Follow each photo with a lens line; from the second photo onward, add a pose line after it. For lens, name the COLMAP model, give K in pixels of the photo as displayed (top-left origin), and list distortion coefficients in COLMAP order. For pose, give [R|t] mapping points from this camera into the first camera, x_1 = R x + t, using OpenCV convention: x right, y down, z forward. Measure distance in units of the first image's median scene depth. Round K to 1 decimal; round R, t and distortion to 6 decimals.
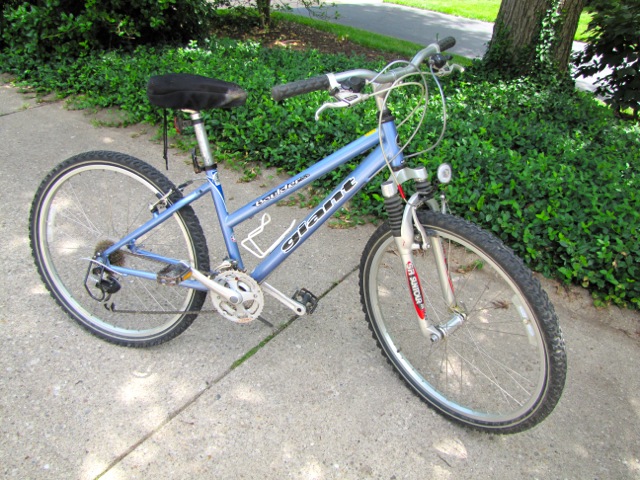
lens RADIAL K [[525.3, 0, 320.0], [0, 525.3, 240.0], [0, 0, 1]] dist [-0.176702, 0.151544]
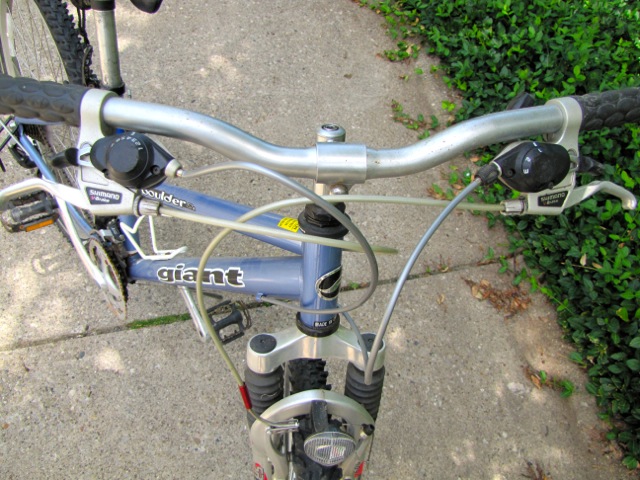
lens RADIAL K [[525.3, 0, 320.0], [0, 525.3, 240.0], [0, 0, 1]] dist [-0.176702, 0.151544]
pose [[0.782260, 0.562639, -0.267408, 0.179782], [-0.425203, 0.795959, 0.430873, -0.296790], [0.455272, -0.223352, 0.861882, 0.512089]]
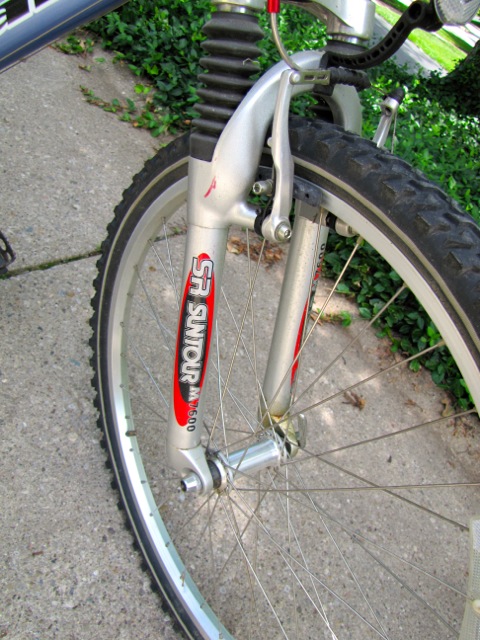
lens RADIAL K [[525.3, 0, 240.0], [0, 525.3, 320.0], [0, 0, 1]] dist [-0.176702, 0.151544]
pose [[0.908571, 0.381396, 0.170402, 0.120711], [-0.404932, 0.904328, 0.134989, 0.021022], [-0.102615, -0.191648, 0.976085, 0.550413]]
